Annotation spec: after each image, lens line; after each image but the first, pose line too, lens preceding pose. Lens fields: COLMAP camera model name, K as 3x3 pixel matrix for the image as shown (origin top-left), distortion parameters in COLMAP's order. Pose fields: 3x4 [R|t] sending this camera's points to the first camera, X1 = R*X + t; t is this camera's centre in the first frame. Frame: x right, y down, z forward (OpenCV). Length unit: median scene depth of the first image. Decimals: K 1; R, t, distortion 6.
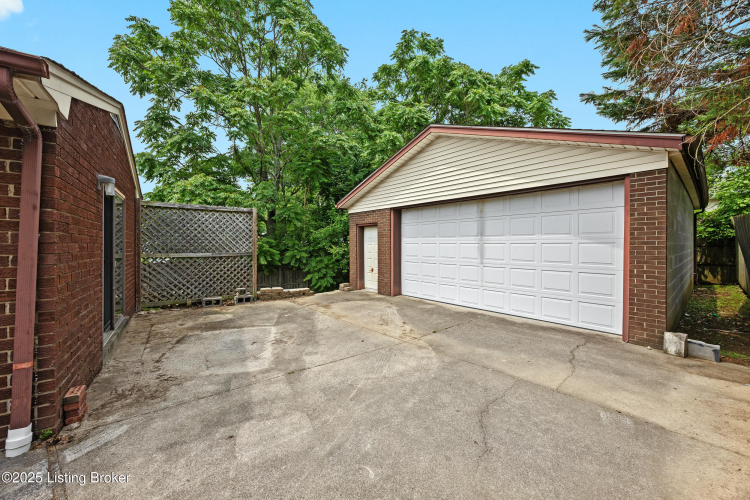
lens RADIAL K [[288.8, 0, 375.0], [0, 288.8, 248.3], [0, 0, 1]] dist [-0.003166, 0.000034]
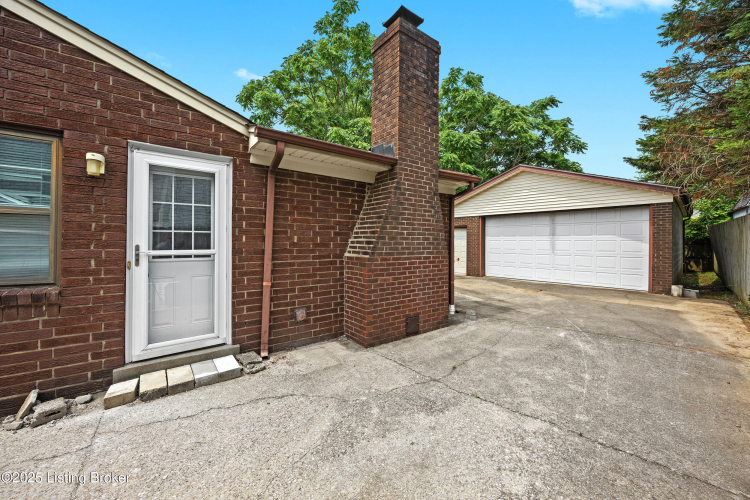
lens RADIAL K [[288.8, 0, 374.5], [0, 288.8, 243.9], [0, 0, 1]] dist [-0.003166, 0.000034]
pose [[0.999728, 0.005609, 0.022631, -0.634054], [-0.005411, 0.999946, -0.008833, 0.020066], [-0.022680, 0.008708, 0.999705, -0.546981]]
